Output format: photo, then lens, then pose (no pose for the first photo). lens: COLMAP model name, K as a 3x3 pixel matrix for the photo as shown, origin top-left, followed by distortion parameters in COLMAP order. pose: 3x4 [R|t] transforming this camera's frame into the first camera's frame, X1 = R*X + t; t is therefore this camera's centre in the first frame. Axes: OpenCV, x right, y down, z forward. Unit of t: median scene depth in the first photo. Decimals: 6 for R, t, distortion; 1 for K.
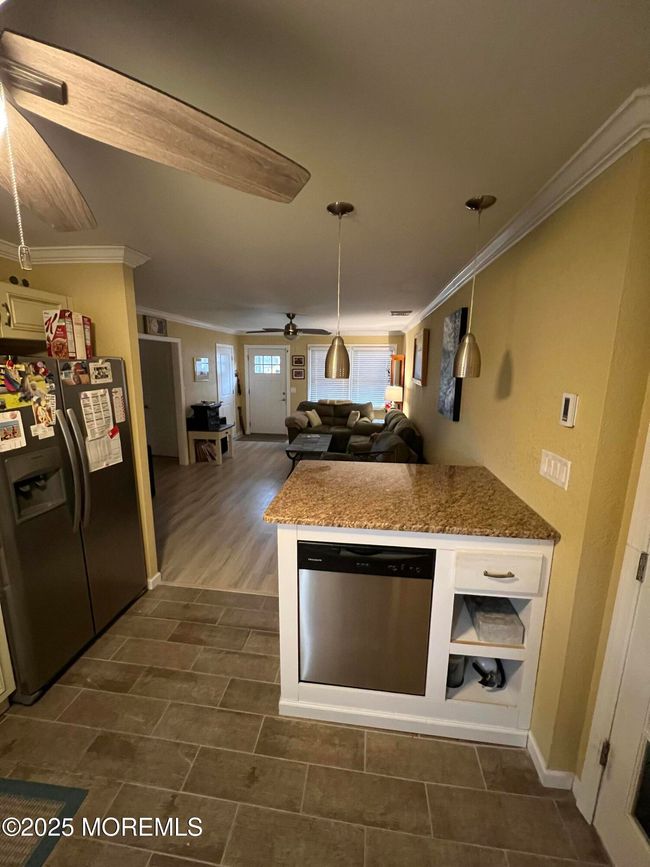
lens RADIAL K [[346.2, 0, 324.3], [0, 346.2, 433.2], [0, 0, 1]] dist [-0.001413, -0.000108]
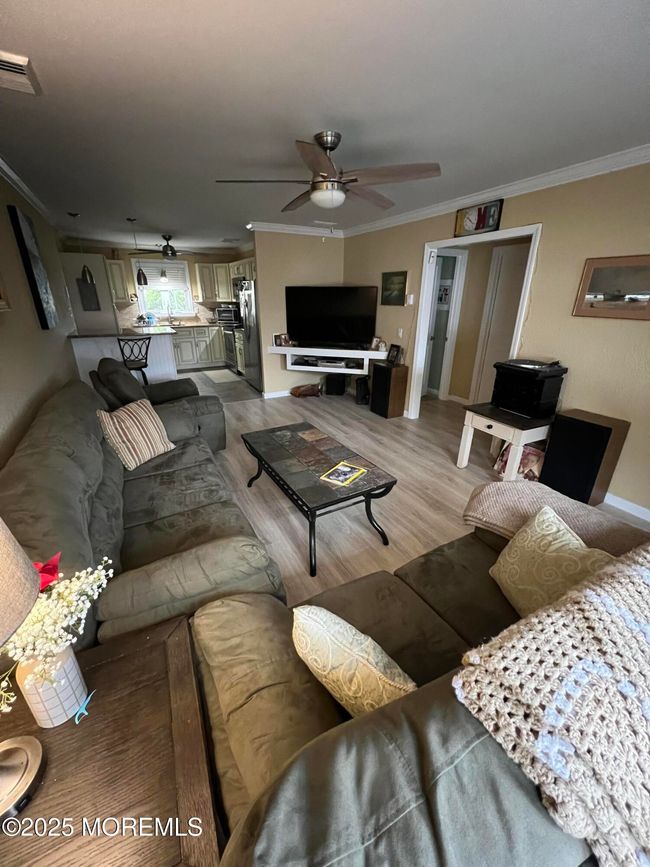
lens RADIAL K [[346.2, 0, 326.8], [0, 346.2, 432.2], [0, 0, 1]] dist [-0.001413, -0.000108]
pose [[-0.810569, 0.188473, -0.554487, 0.629642], [-0.139038, 0.857800, 0.494820, -0.754928], [0.568900, 0.478180, -0.669101, 4.560354]]
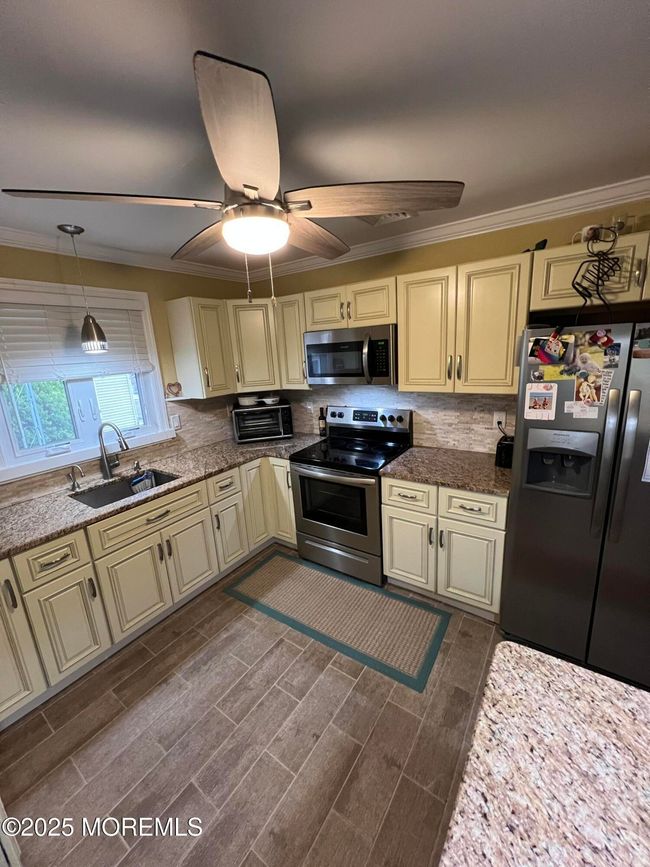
lens RADIAL K [[346.2, 0, 321.4], [0, 346.2, 430.8], [0, 0, 1]] dist [-0.001413, -0.000108]
pose [[-0.458289, 0.226438, -0.859475, 0.277563], [-0.116224, 0.943431, 0.310531, -0.157973], [0.881171, 0.242204, -0.406047, 0.807245]]
